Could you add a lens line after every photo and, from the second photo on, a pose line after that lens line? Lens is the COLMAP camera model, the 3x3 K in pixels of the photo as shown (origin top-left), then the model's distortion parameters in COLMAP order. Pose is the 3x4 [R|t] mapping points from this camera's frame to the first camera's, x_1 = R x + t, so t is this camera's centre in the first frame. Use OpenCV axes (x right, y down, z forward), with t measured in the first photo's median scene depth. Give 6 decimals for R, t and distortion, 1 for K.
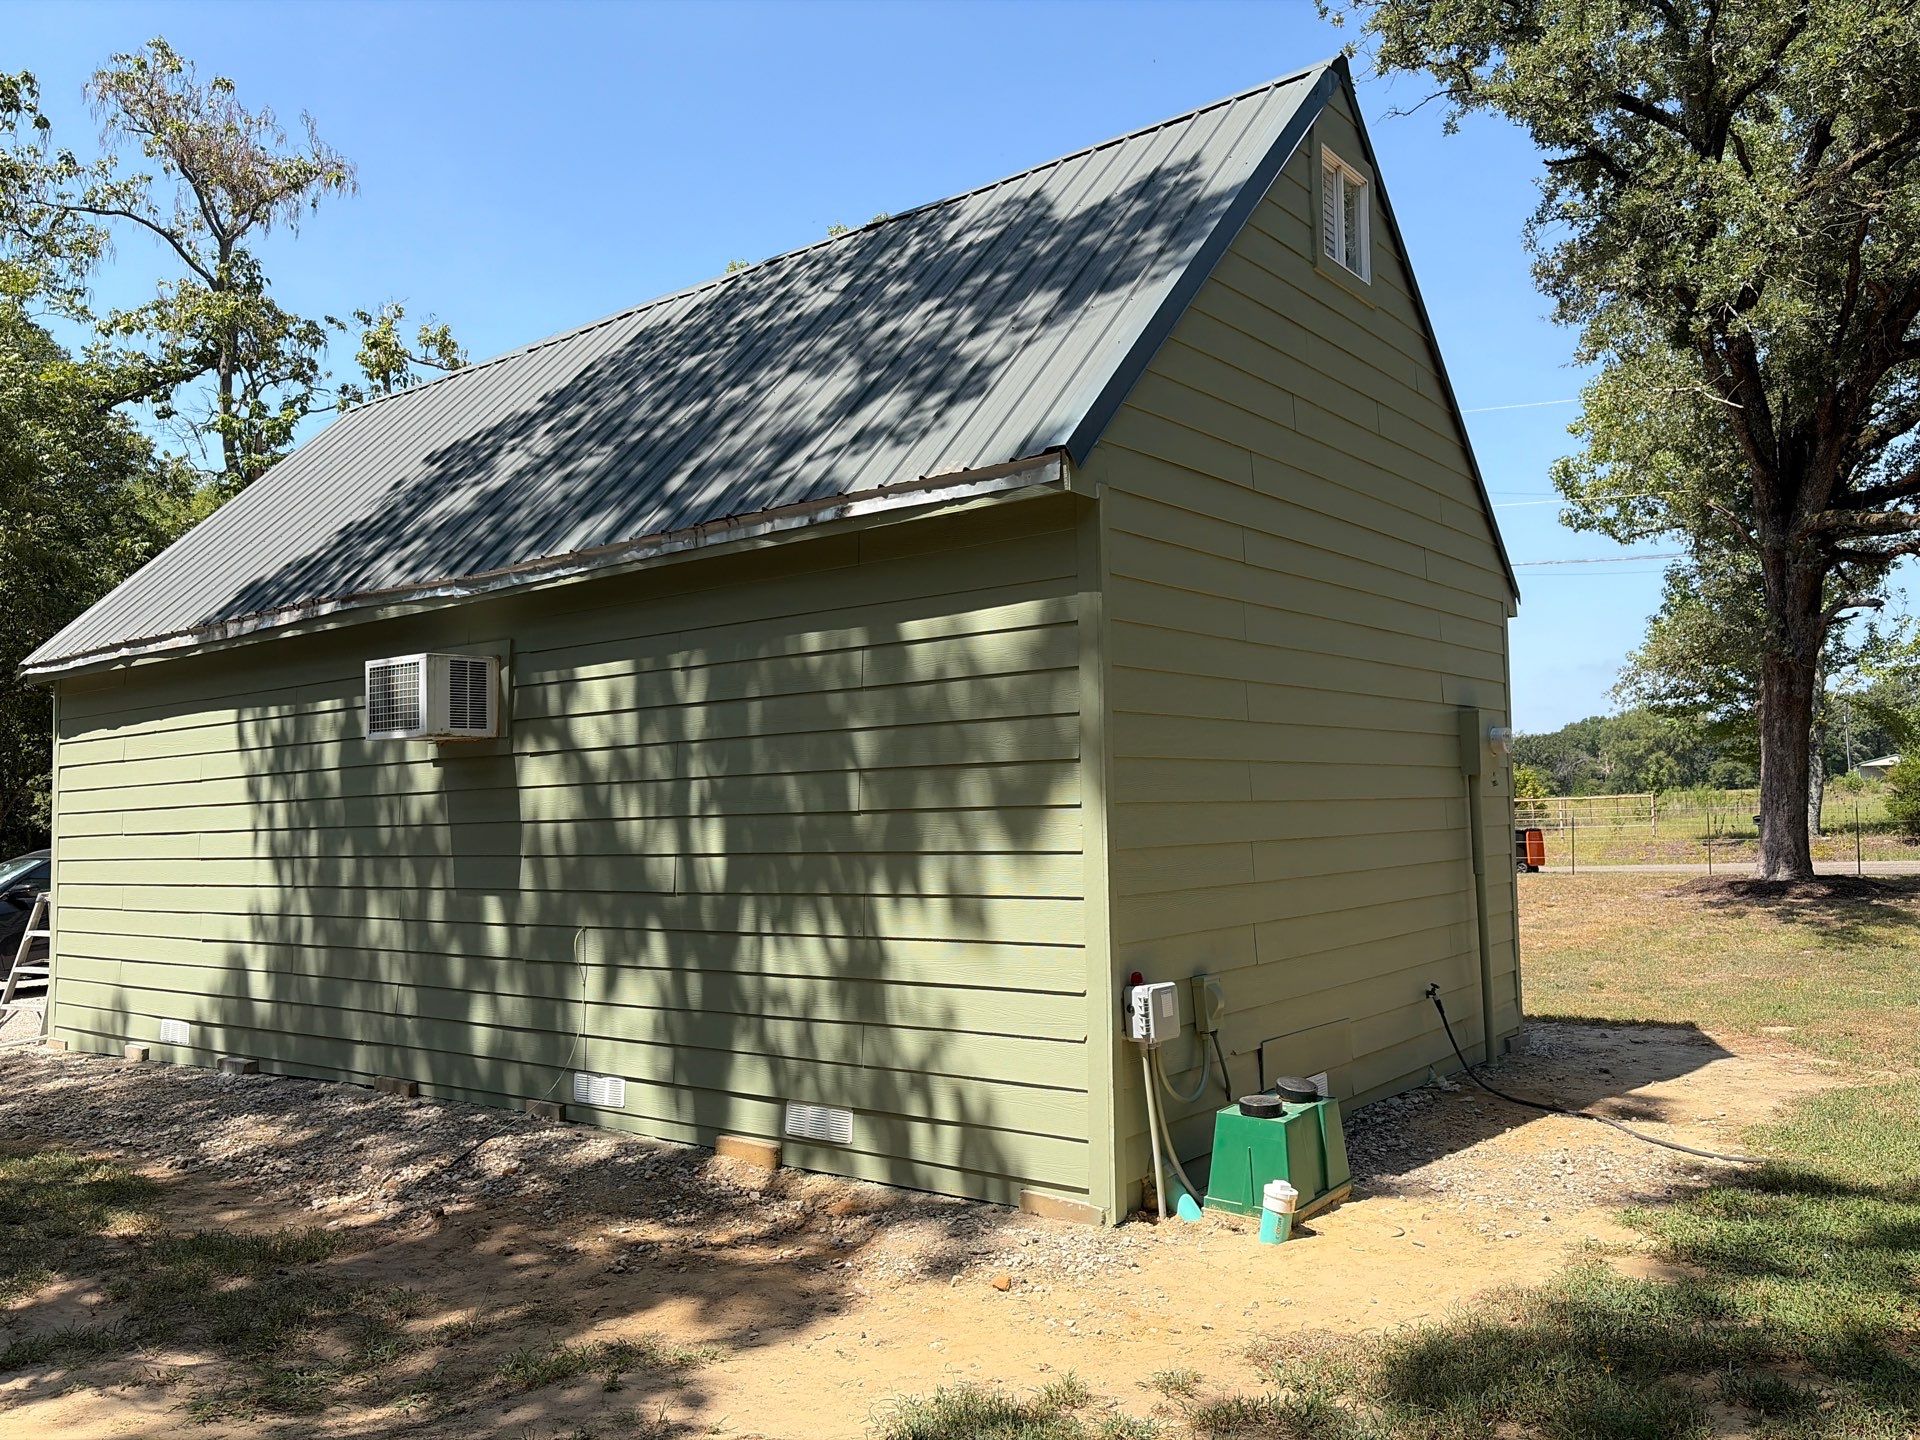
lens RADIAL K [[1449.3, 0, 936.7], [0, 1449.3, 720.0], [0, 0, 1]] dist [-0.002770, -0.017367]
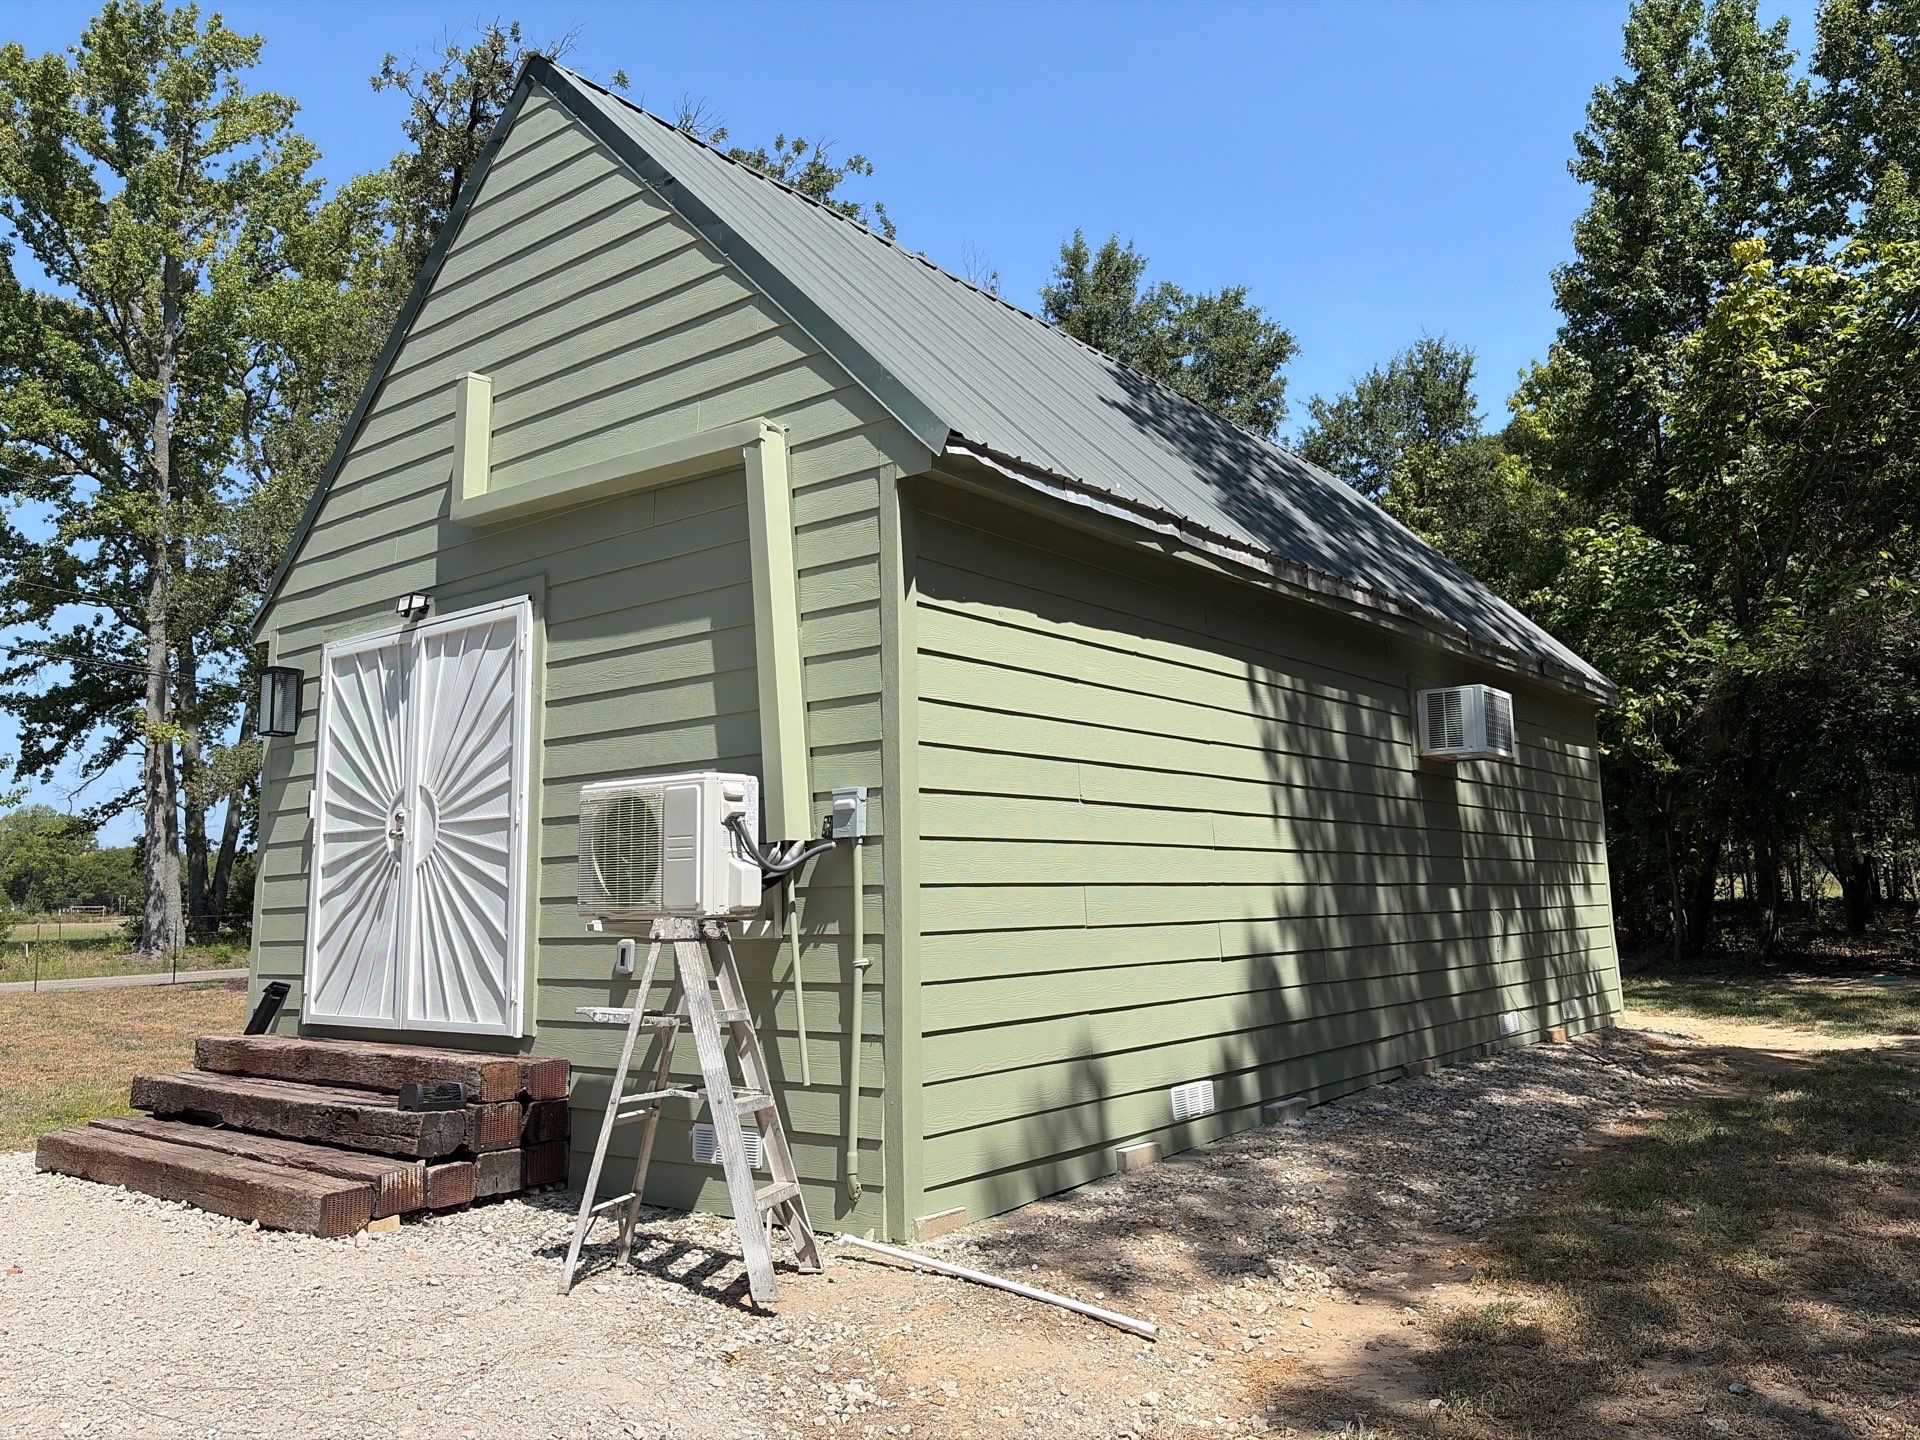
lens RADIAL K [[1474.3, 0, 960.0], [0, 1474.3, 720.0], [0, 0, 1]] dist [0.005834, -0.003180]
pose [[-0.000446, 0.147064, 0.989127, -1.167968], [-0.044172, 0.988159, -0.146940, 0.137110], [-0.999024, -0.043757, 0.006055, 1.042504]]
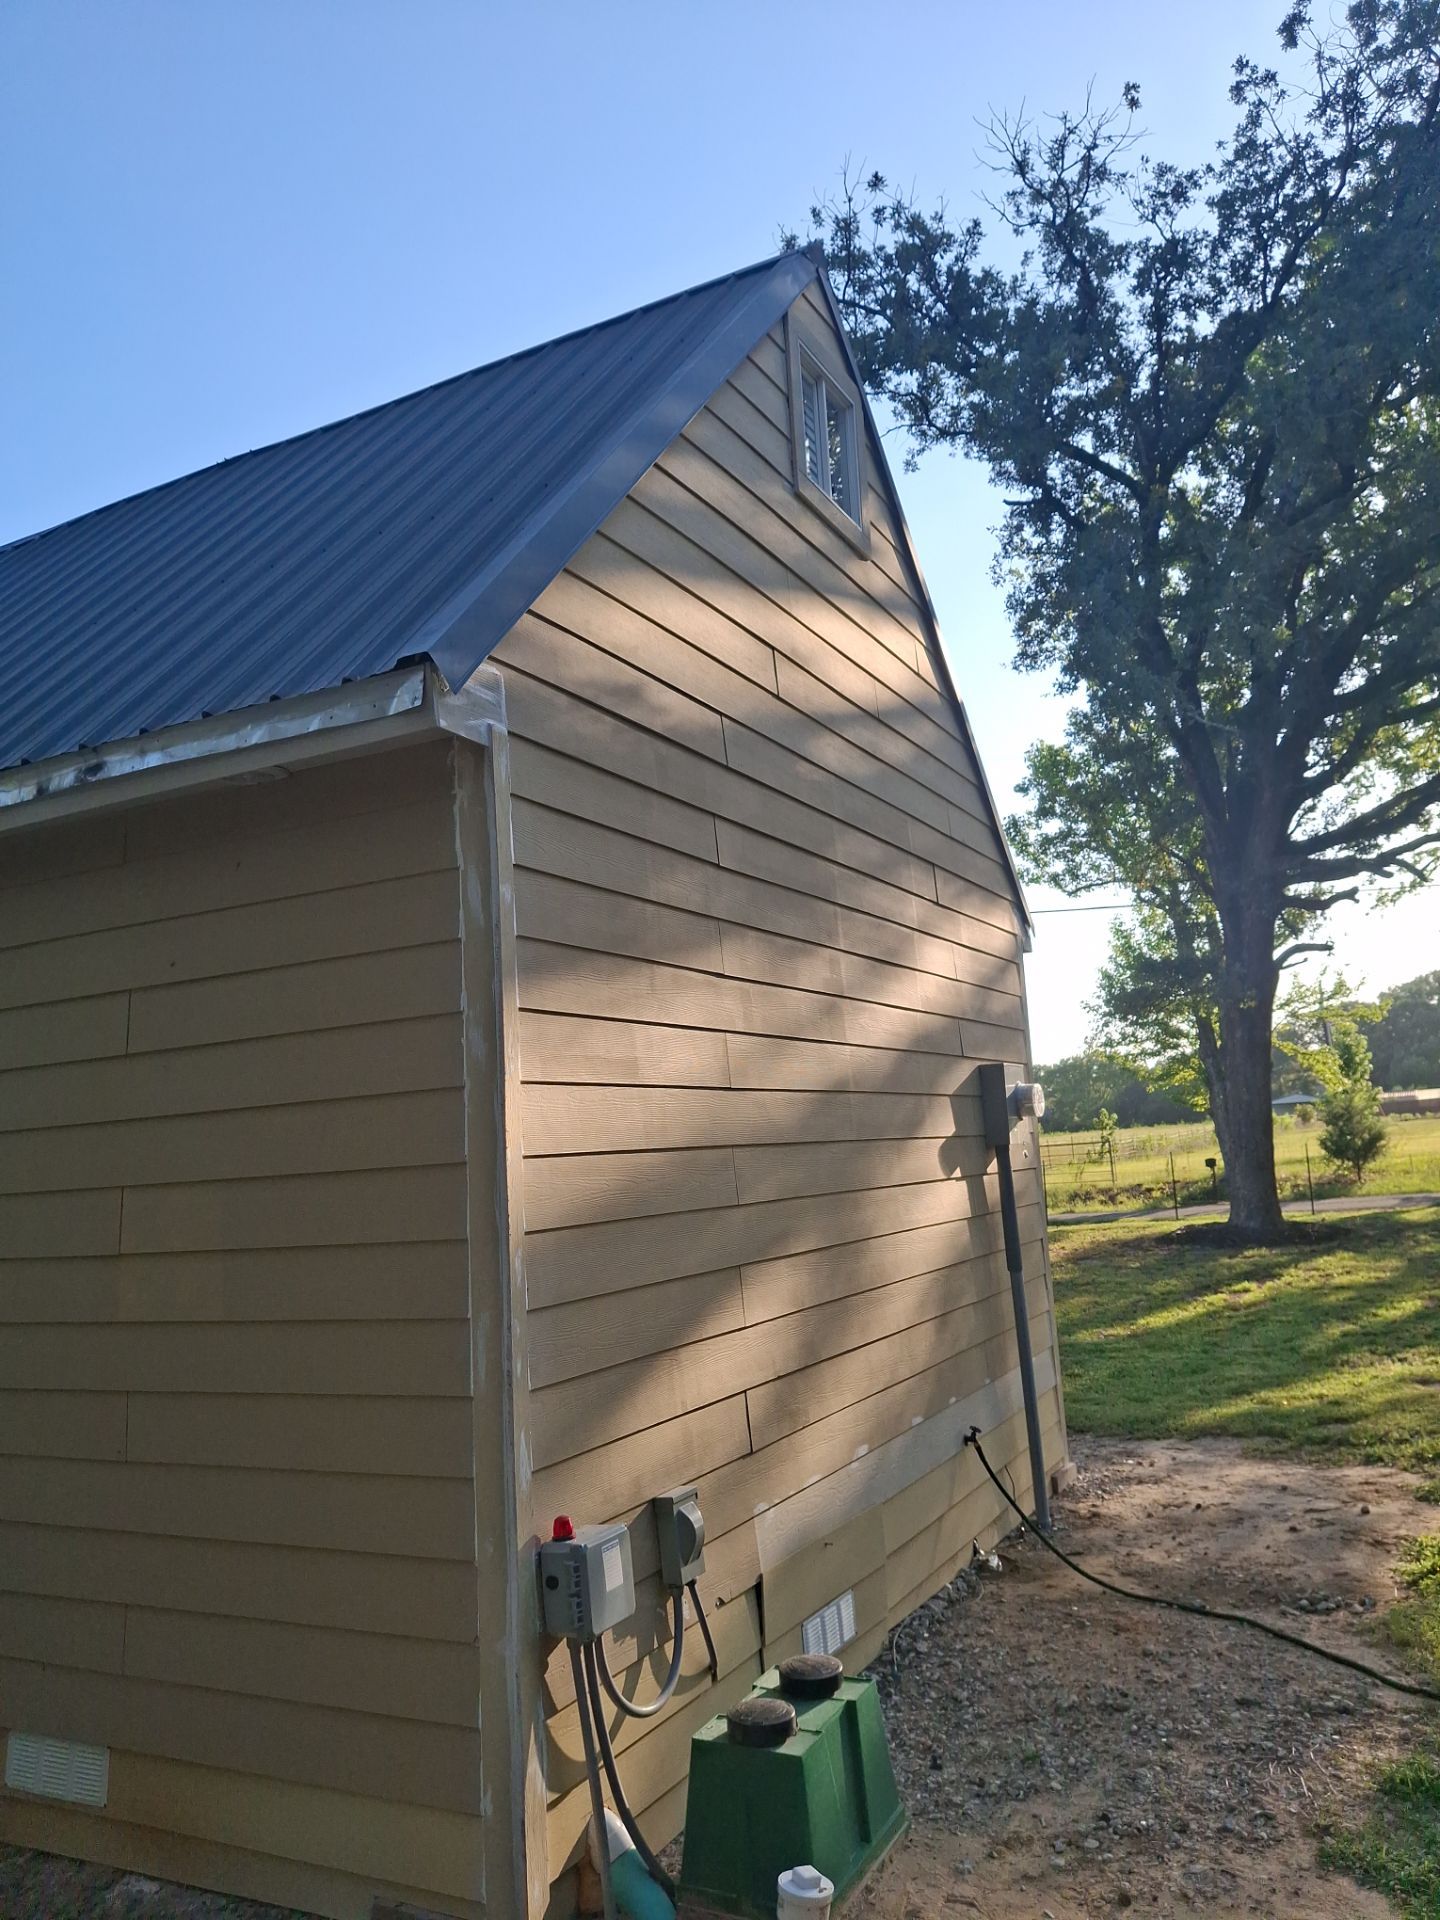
lens RADIAL K [[1449.3, 0, 720.0], [0, 1449.3, 960.0], [0, 0, 1]] dist [-0.002770, -0.017367]
pose [[0.977470, -0.007740, 0.210931, 0.039641], [0.025087, 0.996504, -0.079689, -0.003952], [-0.209577, 0.083186, 0.974247, 0.195288]]
